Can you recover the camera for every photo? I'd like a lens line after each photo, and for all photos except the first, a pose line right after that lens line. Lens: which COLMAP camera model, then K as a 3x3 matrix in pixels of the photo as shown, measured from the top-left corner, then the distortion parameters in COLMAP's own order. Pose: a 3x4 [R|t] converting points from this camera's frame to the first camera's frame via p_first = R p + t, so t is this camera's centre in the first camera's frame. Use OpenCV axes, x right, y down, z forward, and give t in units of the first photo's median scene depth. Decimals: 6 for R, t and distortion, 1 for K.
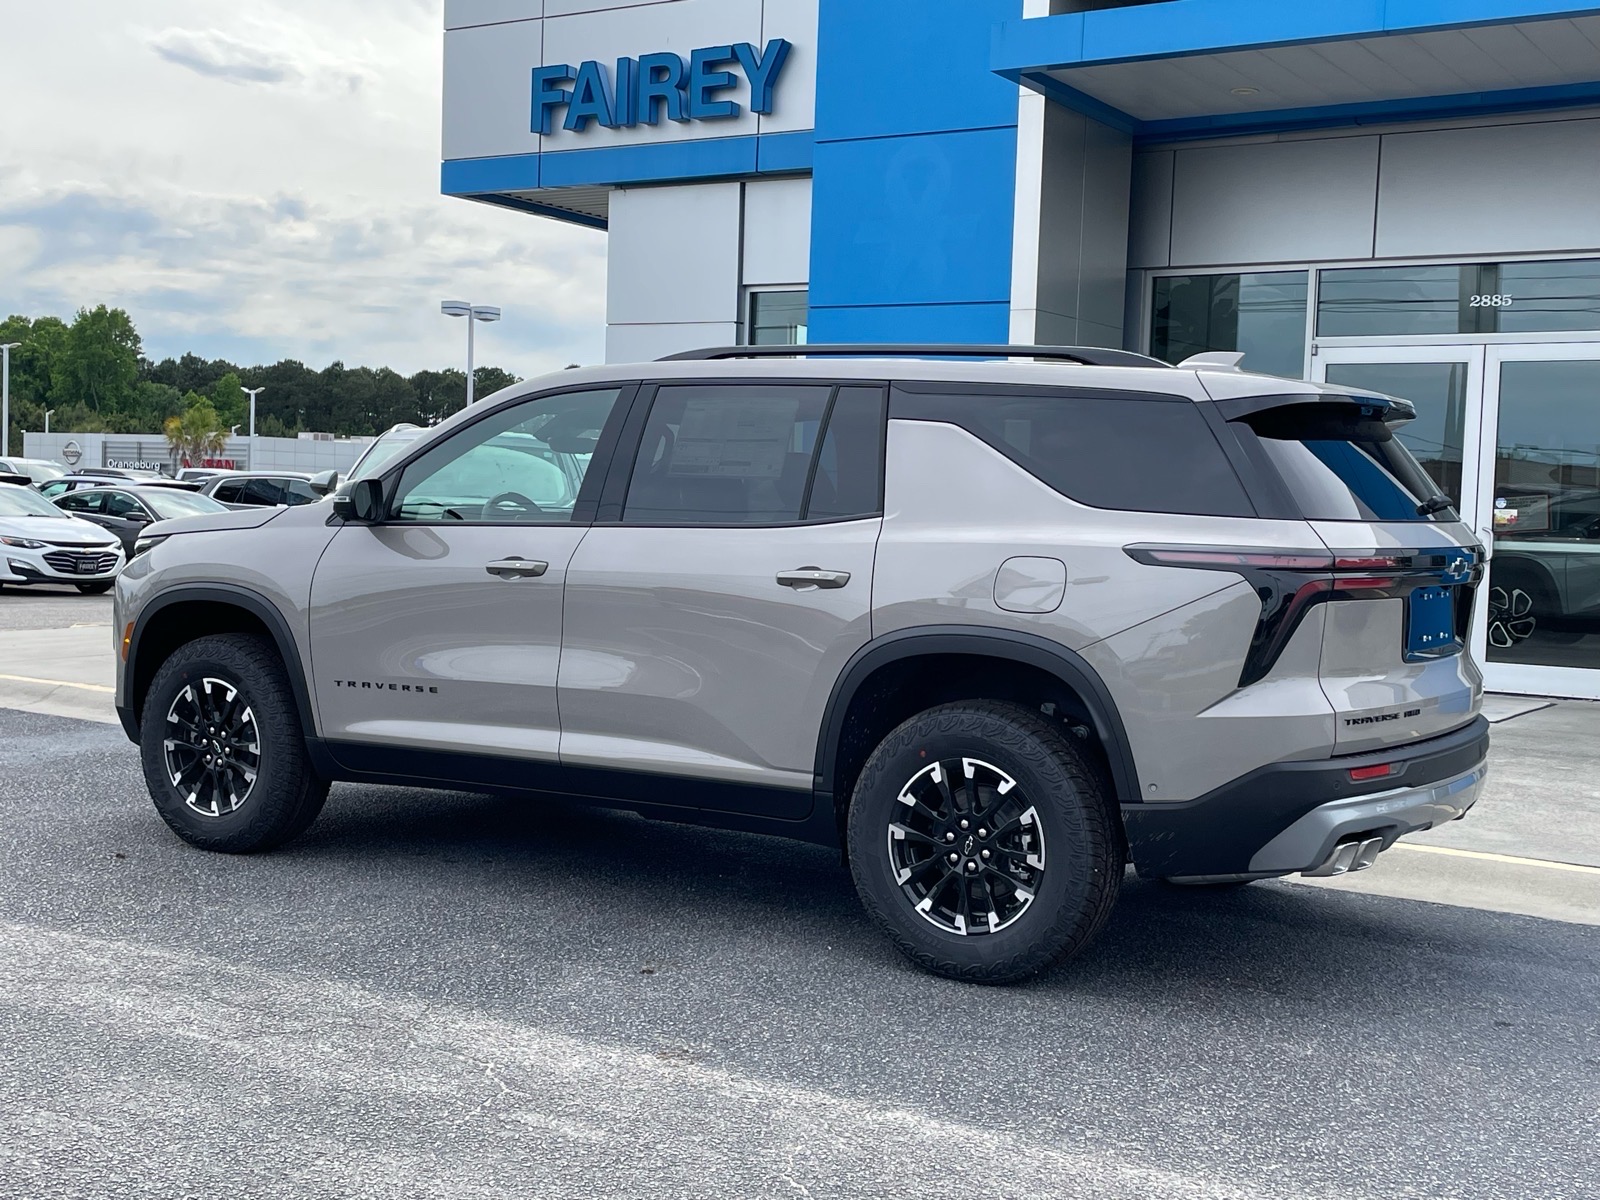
lens RADIAL K [[1976.9, 0, 813.9], [0, 1976.9, 615.0], [0, 0, 1]] dist [0.118315, -0.203720]
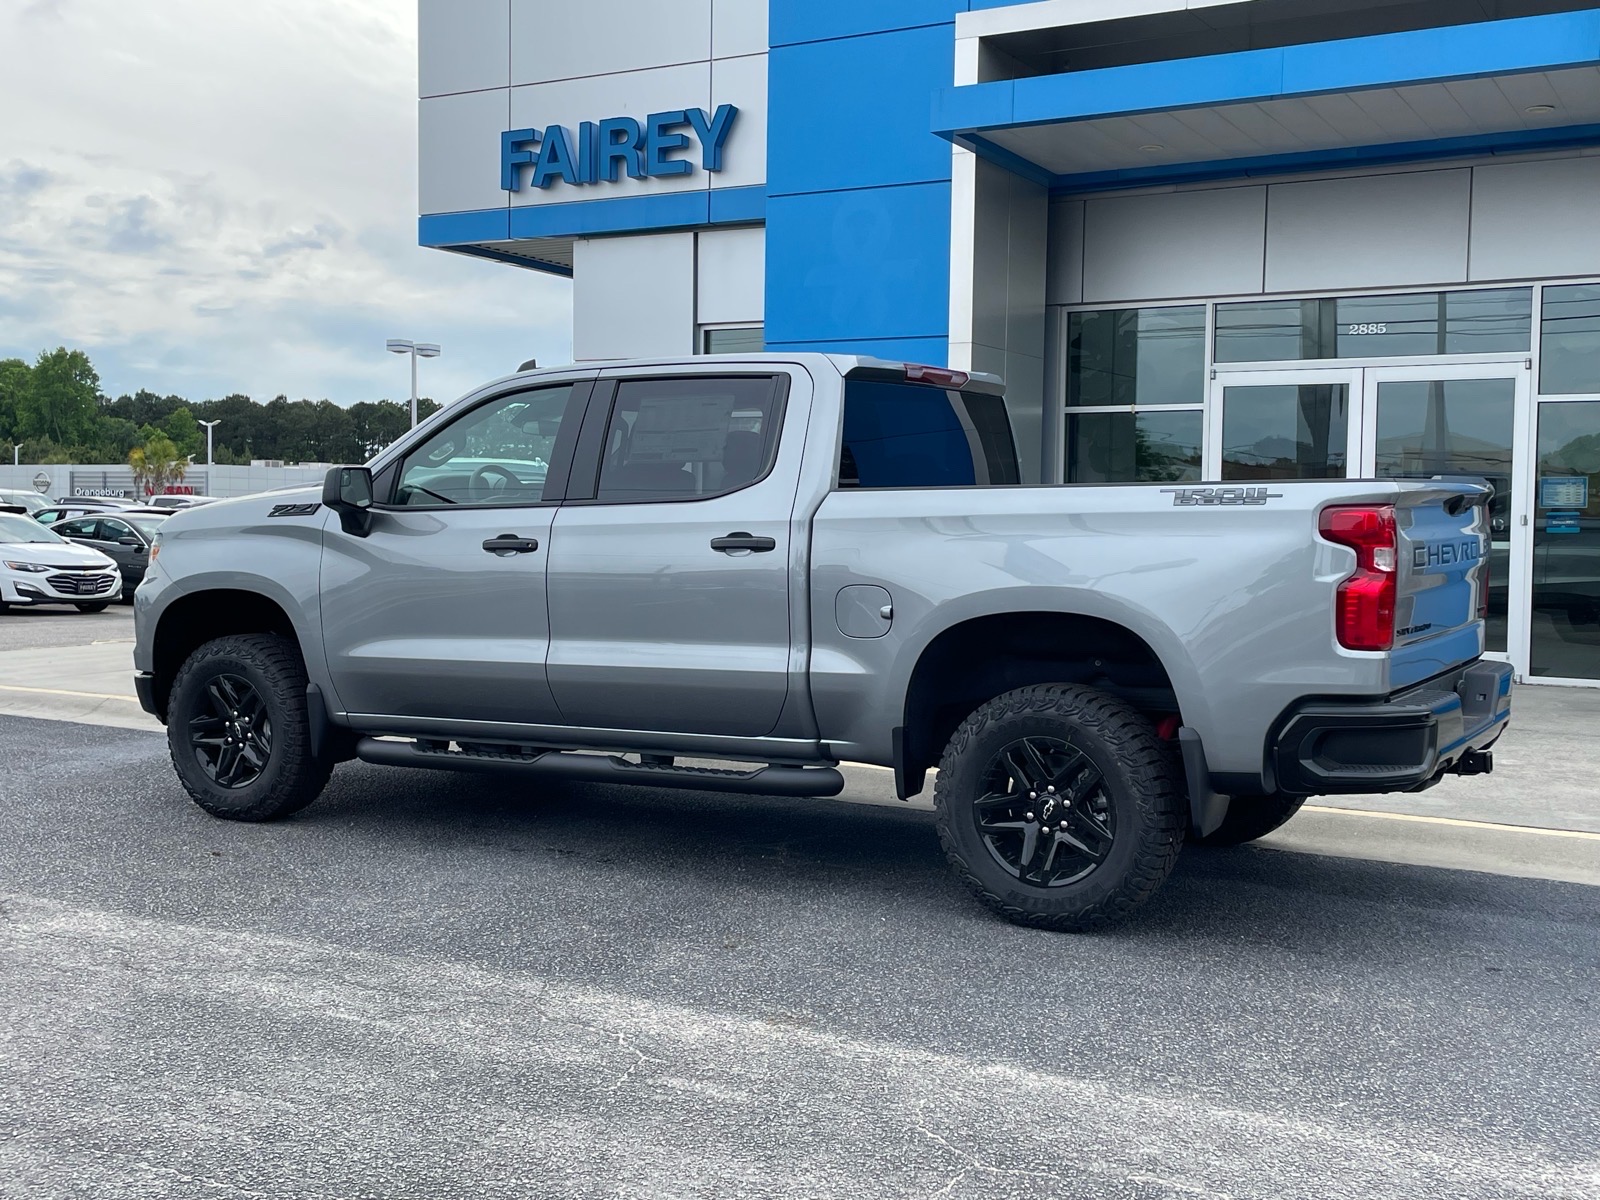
lens RADIAL K [[1768.9, 0, 800.0], [0, 1768.9, 600.0], [0, 0, 1]] dist [0.109705, -0.171131]
pose [[0.998623, -0.021910, 0.047670, -0.076311], [0.022288, 0.999724, -0.007410, -0.005431], [-0.047494, 0.008462, 0.998836, 0.000102]]
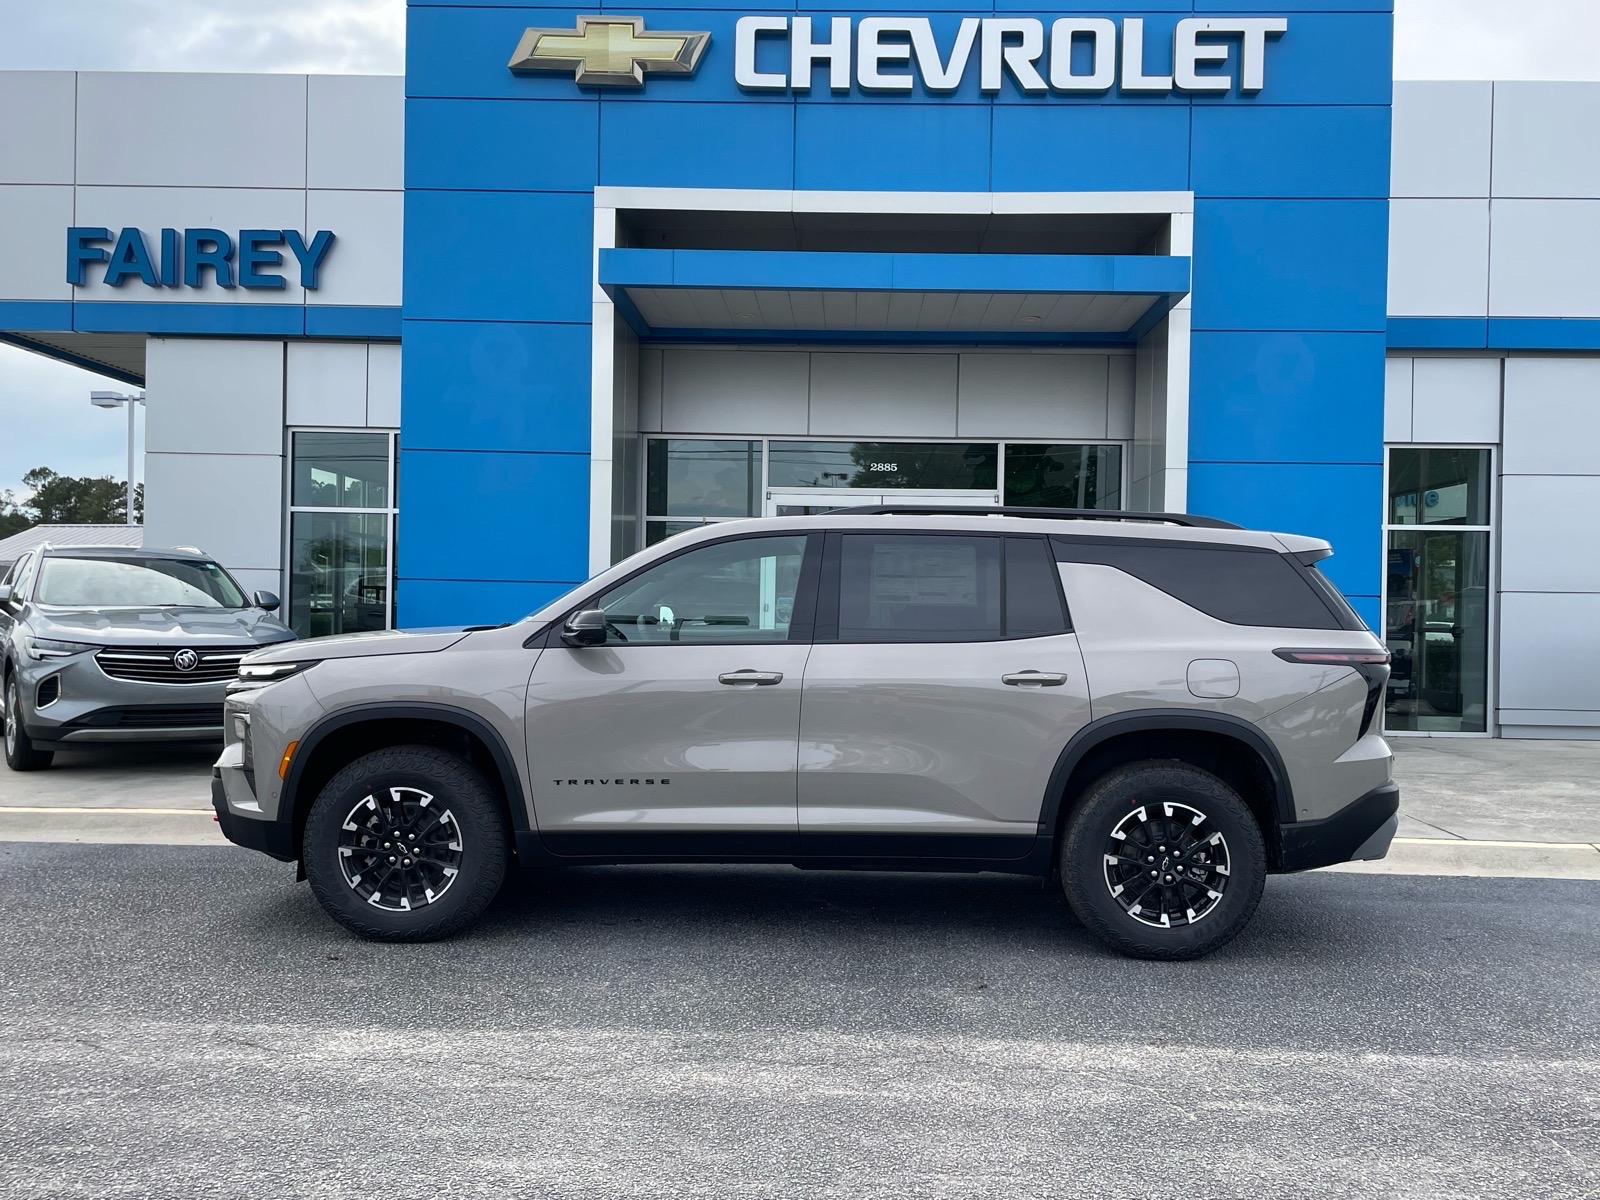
lens RADIAL K [[1444.7, 0, 810.5], [0, 1444.7, 617.2], [0, 0, 1]] dist [0.089705, -0.116705]
pose [[0.857790, -0.020355, 0.513598, -0.578051], [0.038926, 0.998919, -0.025424, -0.037415], [-0.512525, 0.041801, 0.857654, 0.197856]]
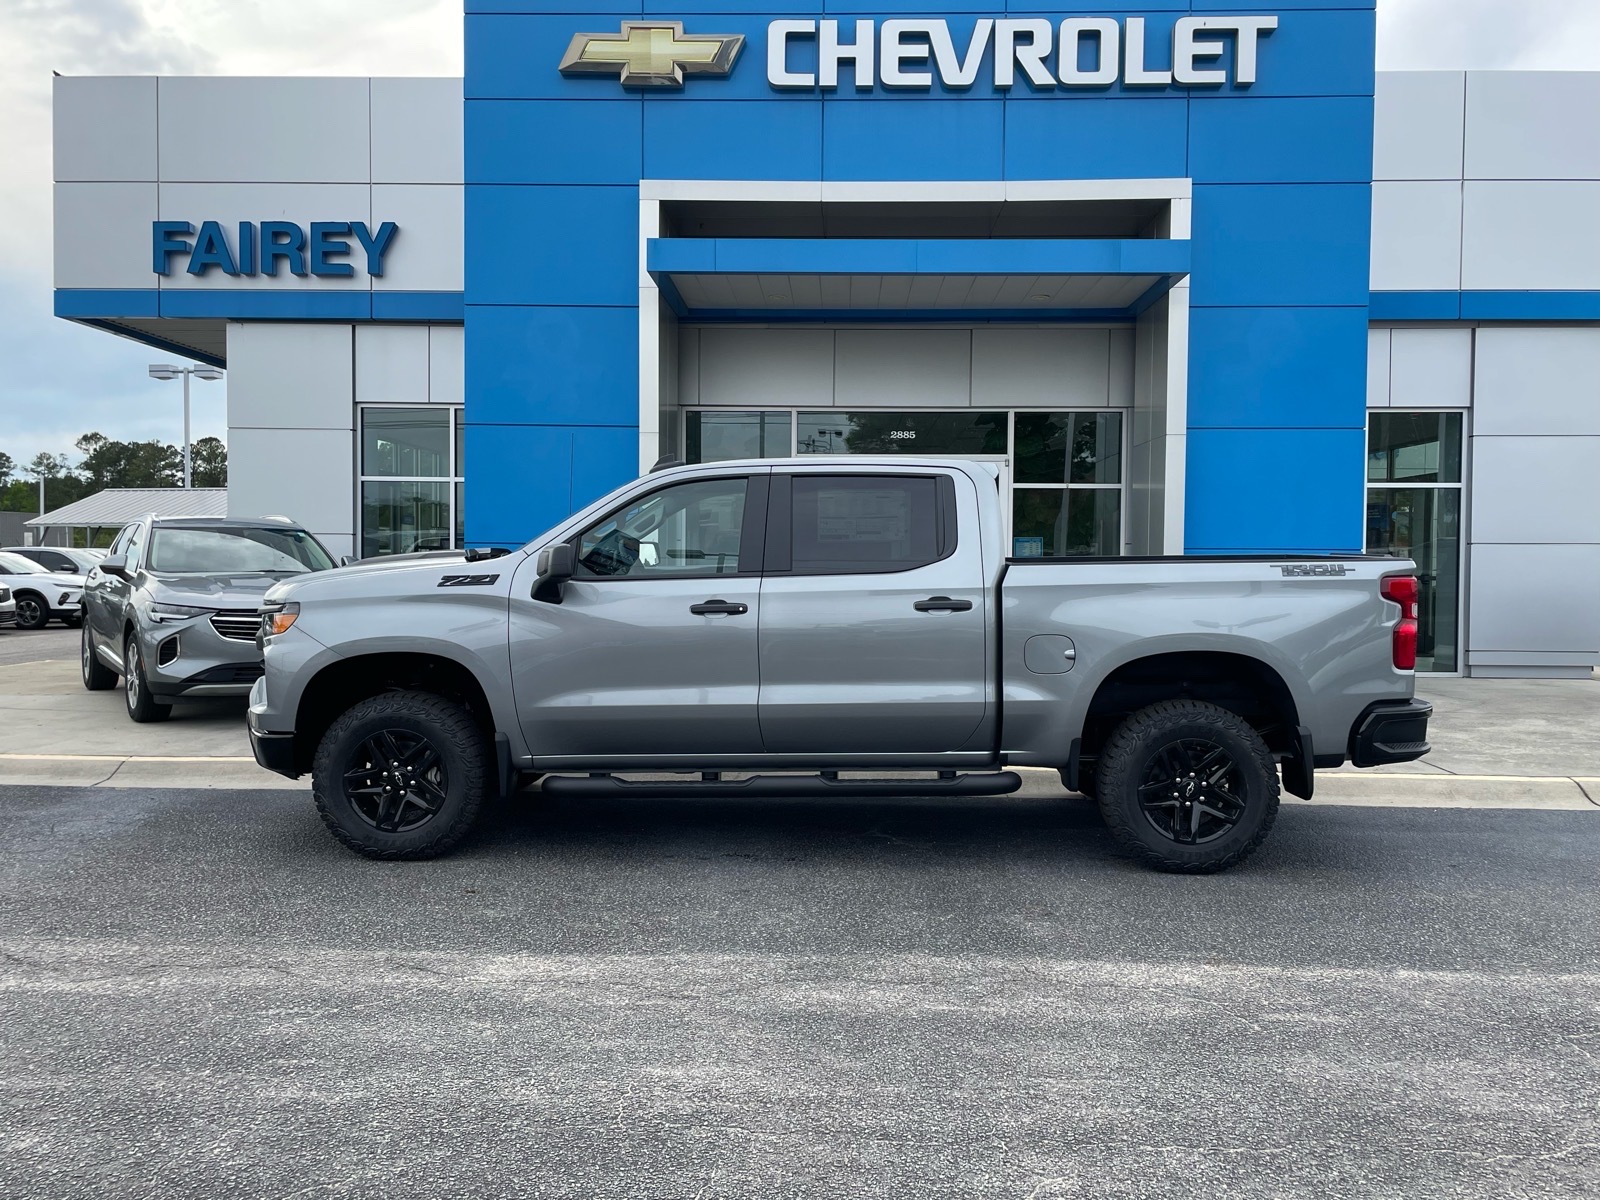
lens RADIAL K [[1340.9, 0, 800.0], [0, 1340.9, 600.0], [0, 0, 1]] dist [0.091809, -0.119911]
pose [[0.859504, -0.042024, 0.509398, -0.644245], [0.048463, 0.998825, 0.000629, -0.054002], [-0.508826, 0.024147, 0.860531, 0.195085]]
